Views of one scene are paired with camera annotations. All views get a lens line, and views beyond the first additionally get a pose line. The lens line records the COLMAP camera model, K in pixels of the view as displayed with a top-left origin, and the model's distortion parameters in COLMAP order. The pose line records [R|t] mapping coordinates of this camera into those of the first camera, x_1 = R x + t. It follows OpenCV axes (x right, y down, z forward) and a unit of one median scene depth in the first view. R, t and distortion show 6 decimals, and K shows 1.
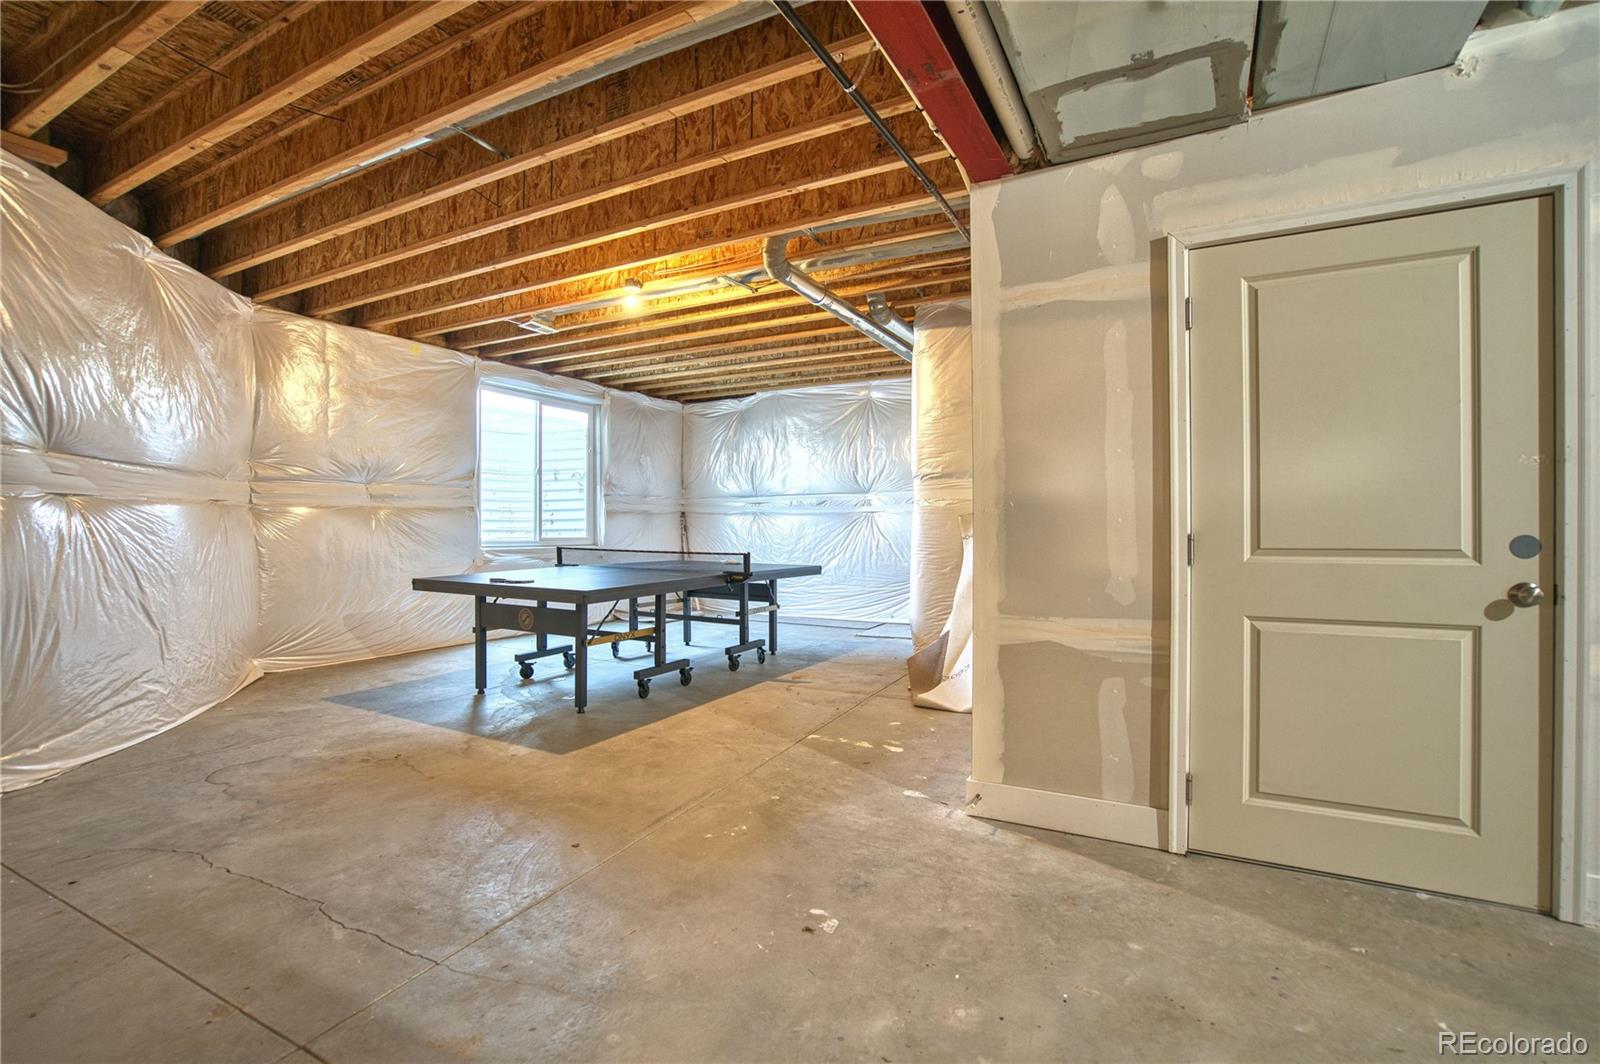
lens RADIAL K [[741.6, 0, 798.1], [0, 741.6, 528.1], [0, 0, 1]] dist [-0.057677, 0.022302]
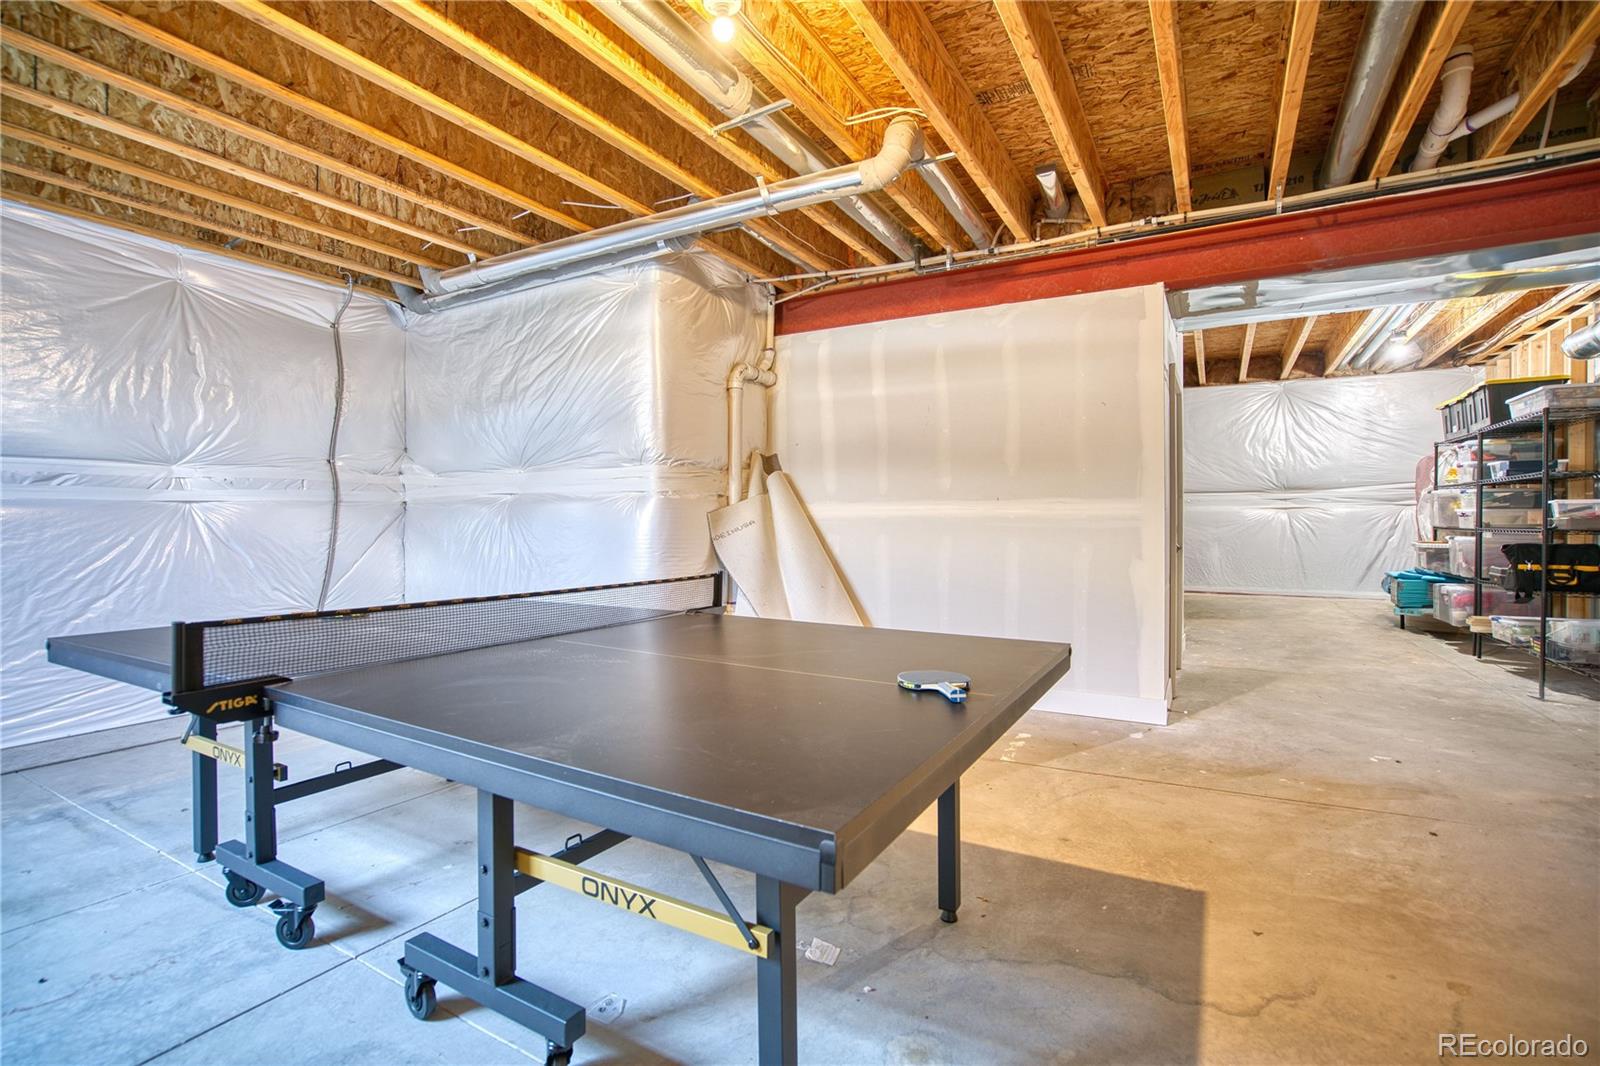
lens RADIAL K [[741.6, 0, 798.1], [0, 741.6, 529.1], [0, 0, 1]] dist [-0.057677, 0.022302]
pose [[0.015048, -0.009554, 0.999841, -1.011649], [0.009513, 0.999910, 0.009411, -0.007161], [-0.999842, 0.009370, 0.015138, 1.439743]]
